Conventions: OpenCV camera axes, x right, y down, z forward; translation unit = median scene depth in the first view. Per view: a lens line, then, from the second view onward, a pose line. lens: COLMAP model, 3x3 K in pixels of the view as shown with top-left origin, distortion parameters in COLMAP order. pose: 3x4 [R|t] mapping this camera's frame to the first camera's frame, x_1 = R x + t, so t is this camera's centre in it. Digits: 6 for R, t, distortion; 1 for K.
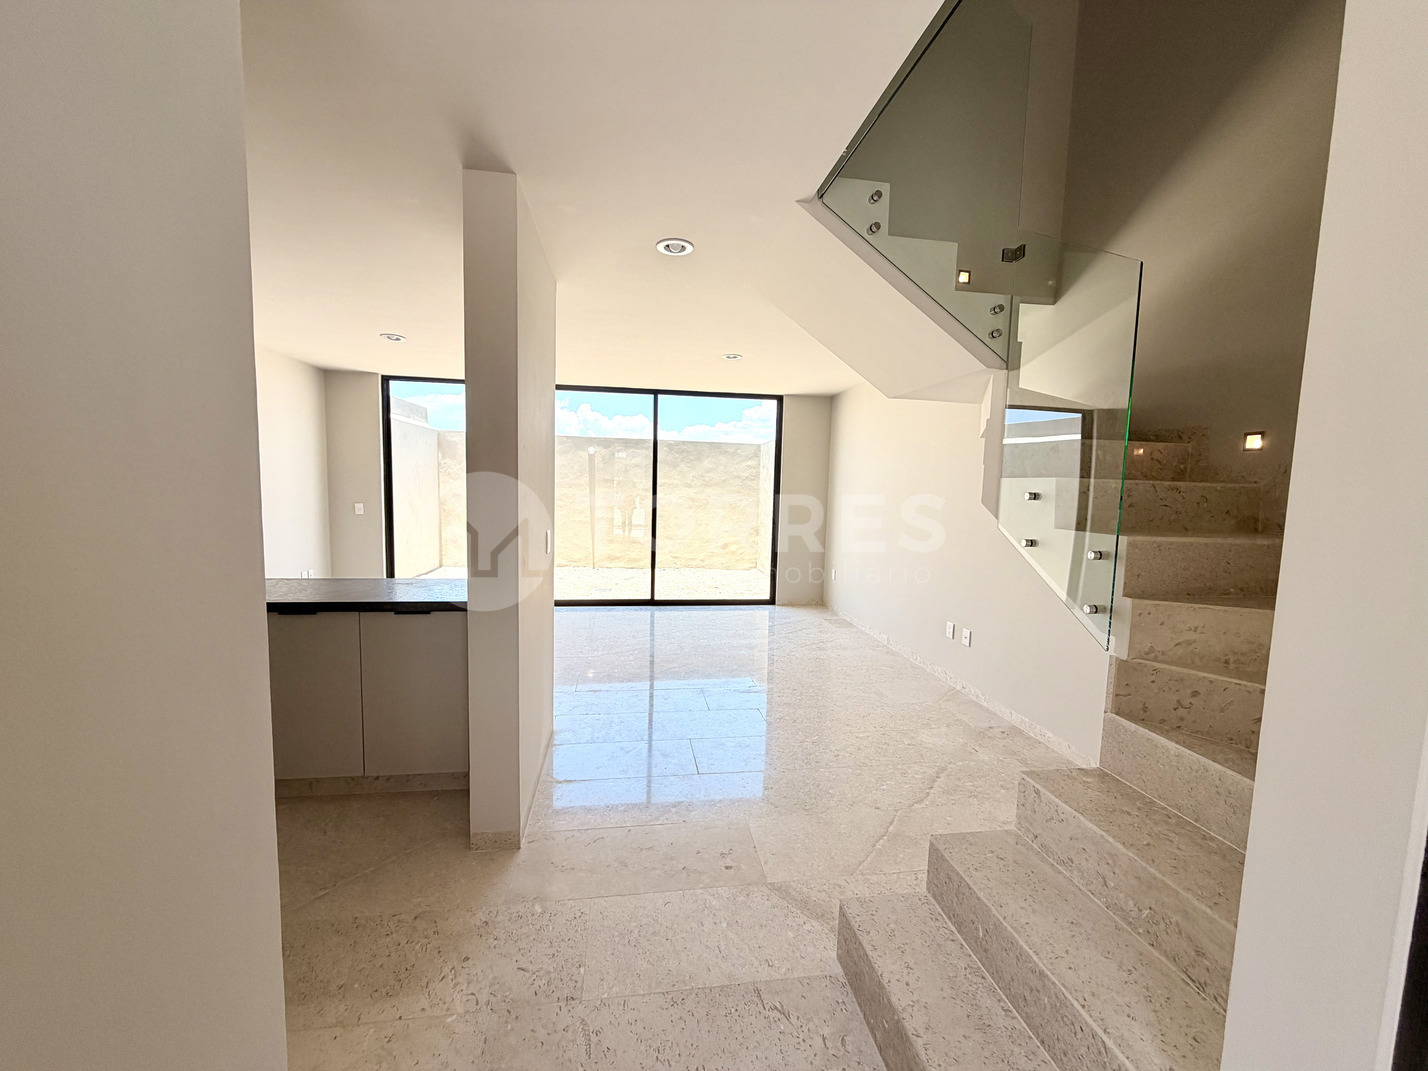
lens RADIAL K [[565.7, 0, 714.0], [0, 565.7, 535.5], [0, 0, 1]] dist [0.002686, 0.000202]
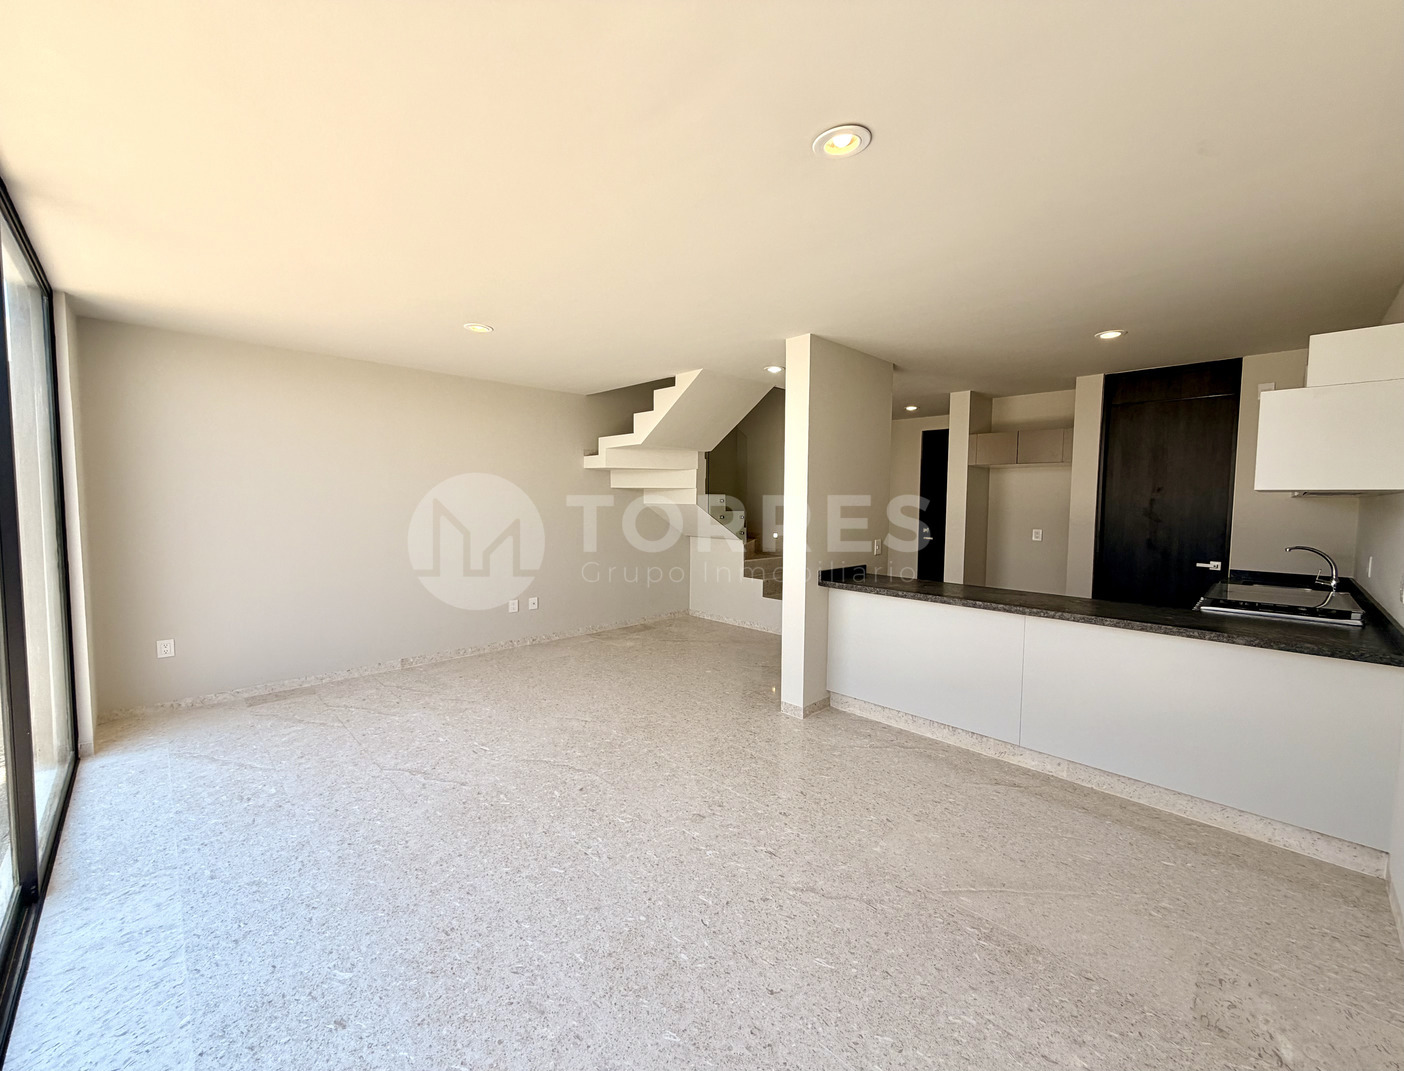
lens RADIAL K [[579.7, 0, 702.0], [0, 579.7, 535.5], [0, 0, 1]] dist [-0.000571, -0.000141]
pose [[-0.579181, -0.082812, 0.810982, -0.853892], [0.050405, 0.989285, 0.137017, -0.145847], [-0.813639, 0.120235, -0.568801, 1.329855]]
